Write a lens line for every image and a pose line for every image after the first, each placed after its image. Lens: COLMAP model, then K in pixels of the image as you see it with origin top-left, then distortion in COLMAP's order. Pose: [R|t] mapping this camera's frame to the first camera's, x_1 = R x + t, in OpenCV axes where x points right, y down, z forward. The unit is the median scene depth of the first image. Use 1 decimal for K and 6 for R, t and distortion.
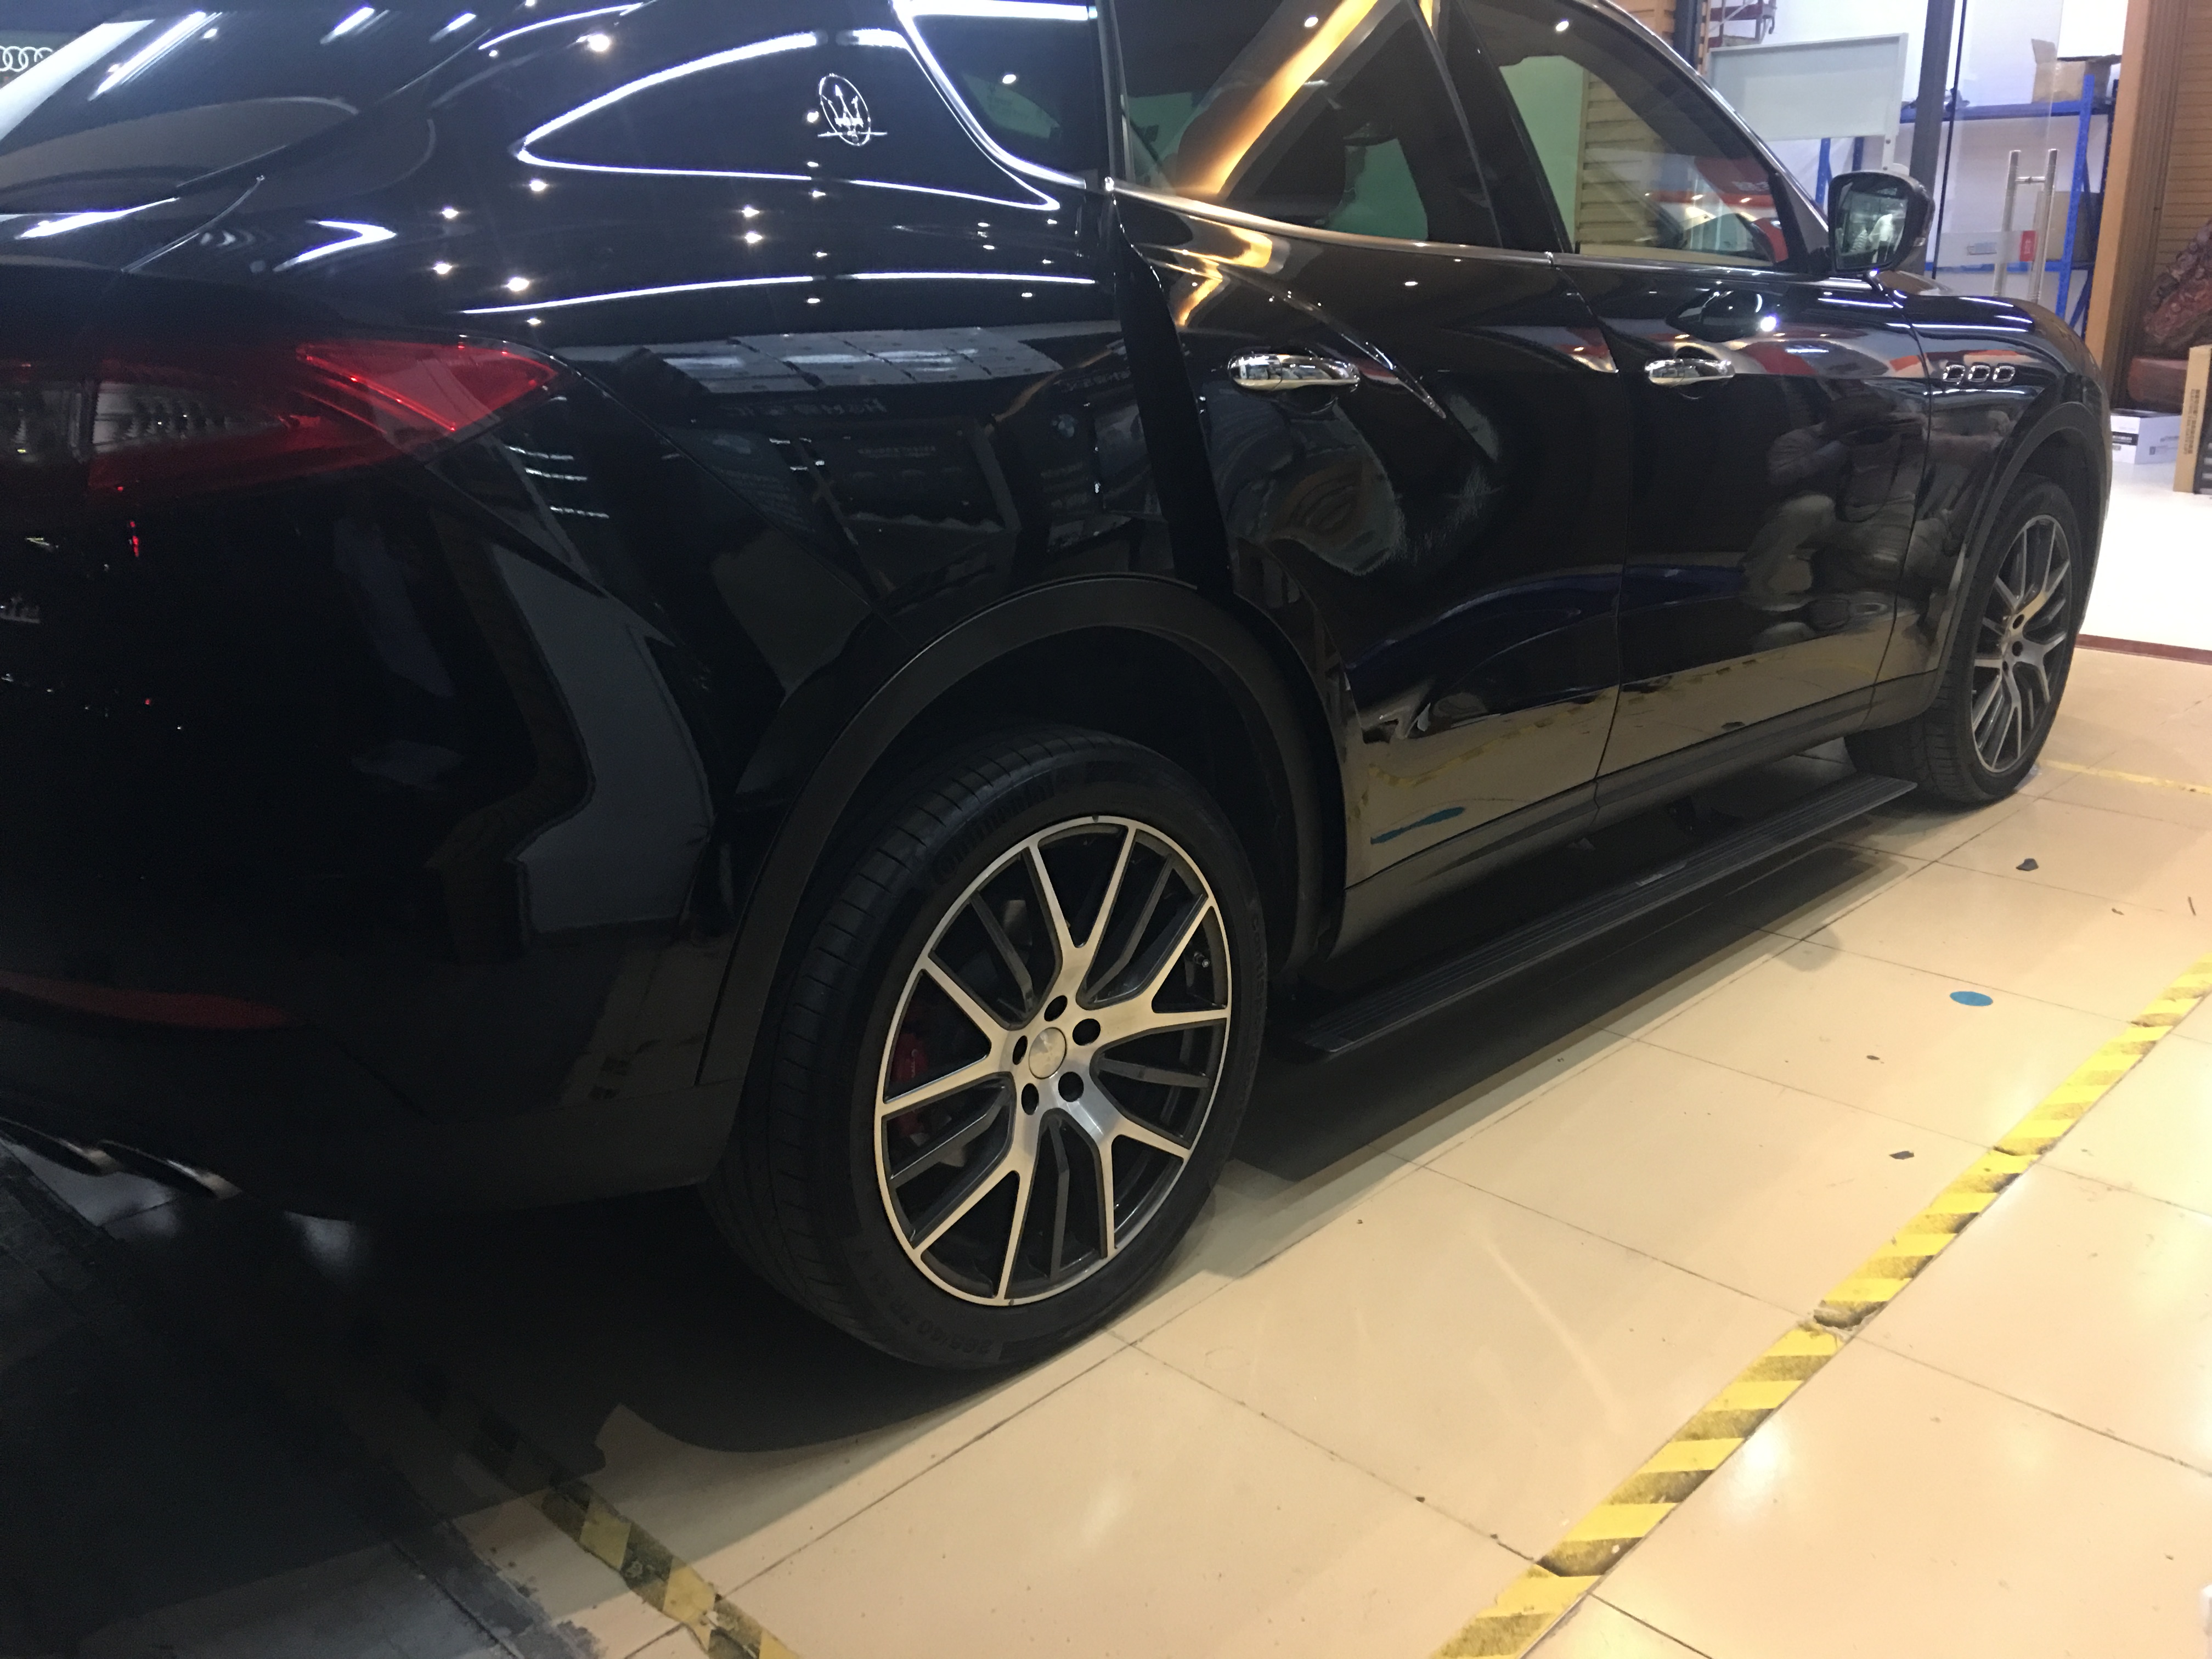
lens RADIAL K [[1968.4, 0, 1239.5], [0, 1968.4, 831.4], [0, 0, 1]] dist [0.082400, -0.153433]
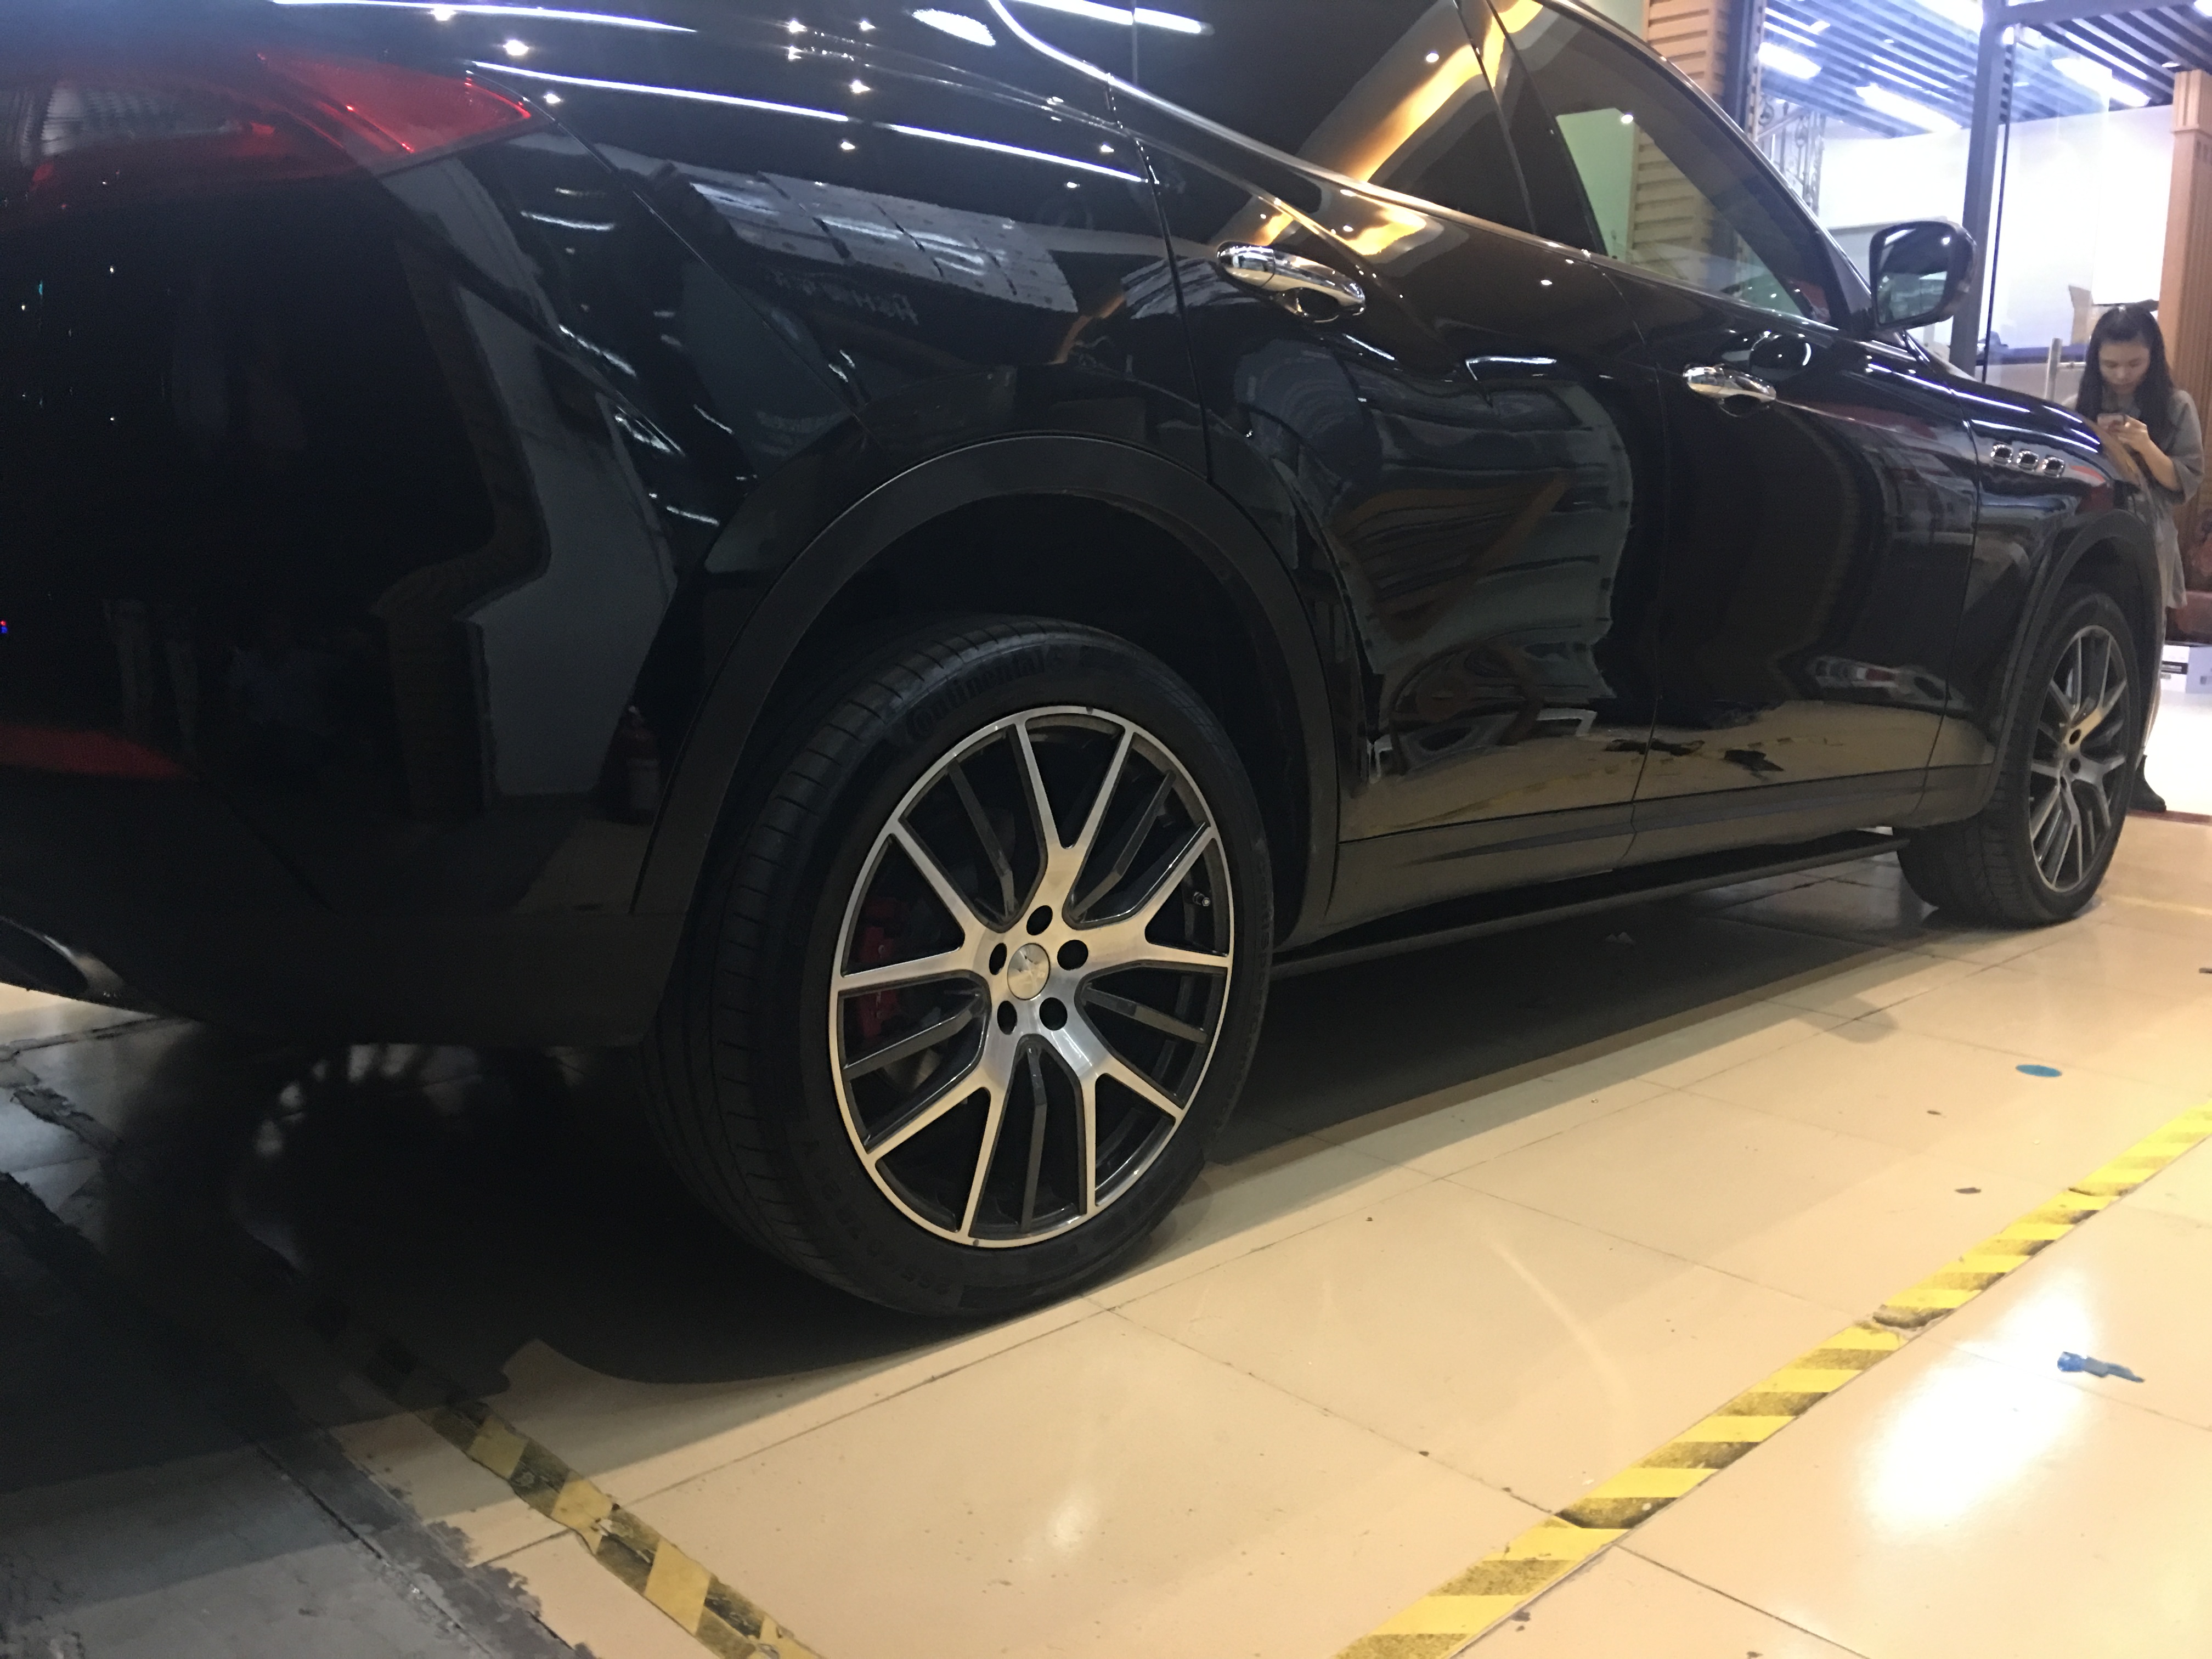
lens RADIAL K [[1968.4, 0, 1239.5], [0, 1968.4, 831.4], [0, 0, 1]] dist [0.082400, -0.153433]
pose [[0.999334, 0.027013, -0.024551, 0.022037], [-0.030199, 0.989644, -0.140333, 0.176833], [0.020506, 0.140980, 0.989800, 0.084352]]
